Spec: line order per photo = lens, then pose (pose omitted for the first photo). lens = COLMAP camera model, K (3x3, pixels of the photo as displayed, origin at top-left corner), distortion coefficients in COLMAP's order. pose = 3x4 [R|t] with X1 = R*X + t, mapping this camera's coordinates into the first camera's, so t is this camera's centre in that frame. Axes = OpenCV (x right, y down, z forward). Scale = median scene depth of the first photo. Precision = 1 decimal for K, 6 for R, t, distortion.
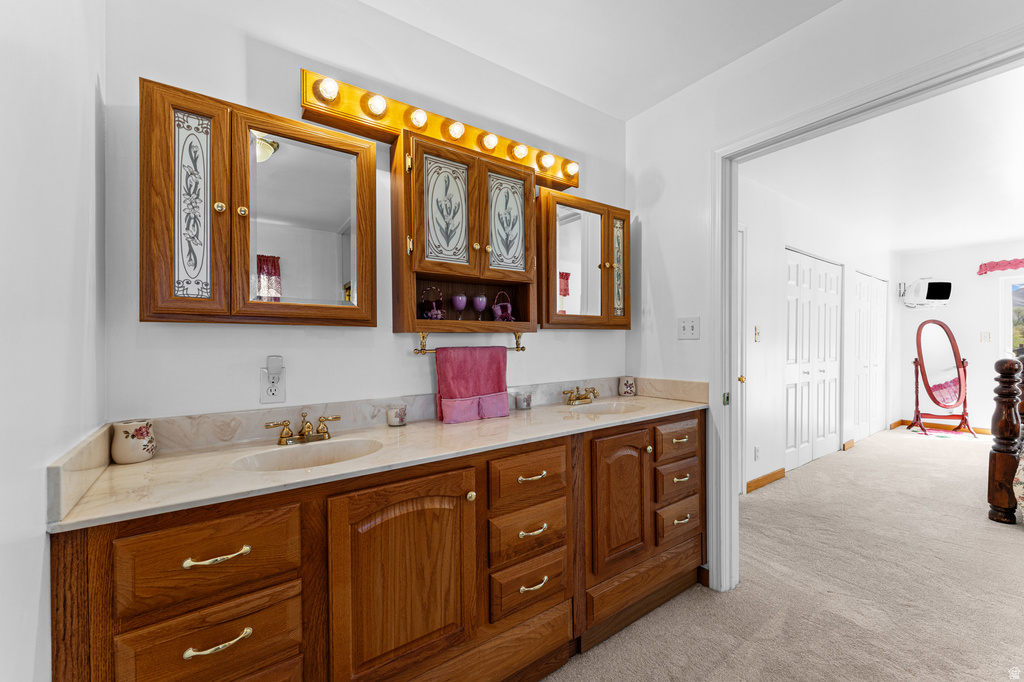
lens RADIAL K [[409.2, 0, 509.2], [0, 409.2, 348.5], [0, 0, 1]] dist [-0.003545, 0.000137]
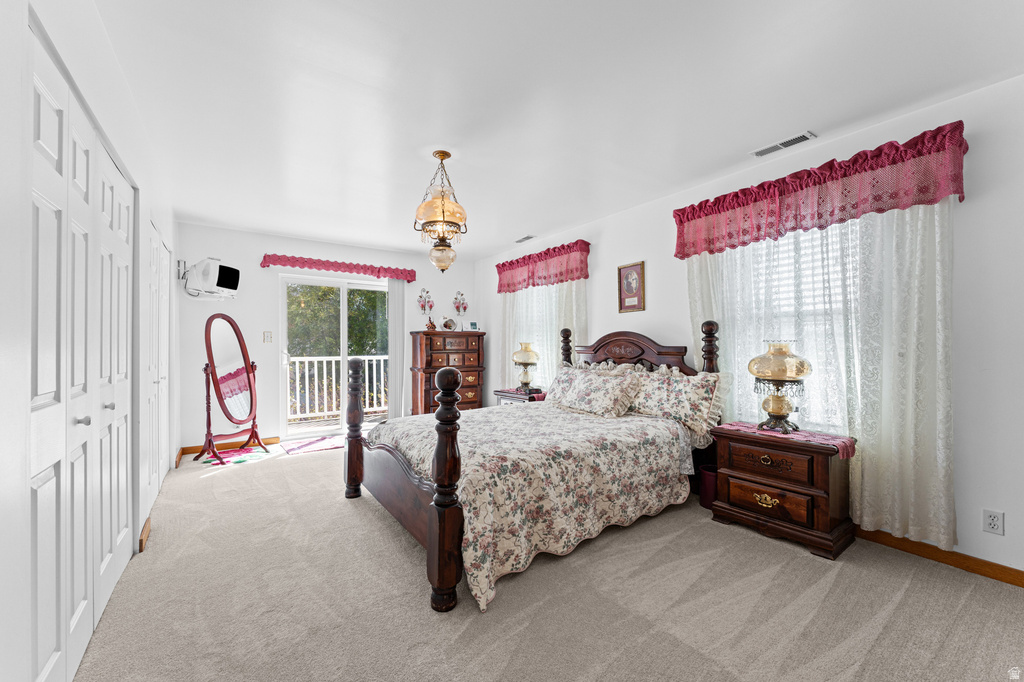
lens RADIAL K [[409.2, 0, 510.7], [0, 409.2, 348.4], [0, 0, 1]] dist [-0.003545, 0.000137]
pose [[0.018327, -0.011805, 0.999762, 0.263187], [0.010955, 0.999873, 0.011605, -0.007030], [-0.999772, 0.010740, 0.018454, 0.433357]]
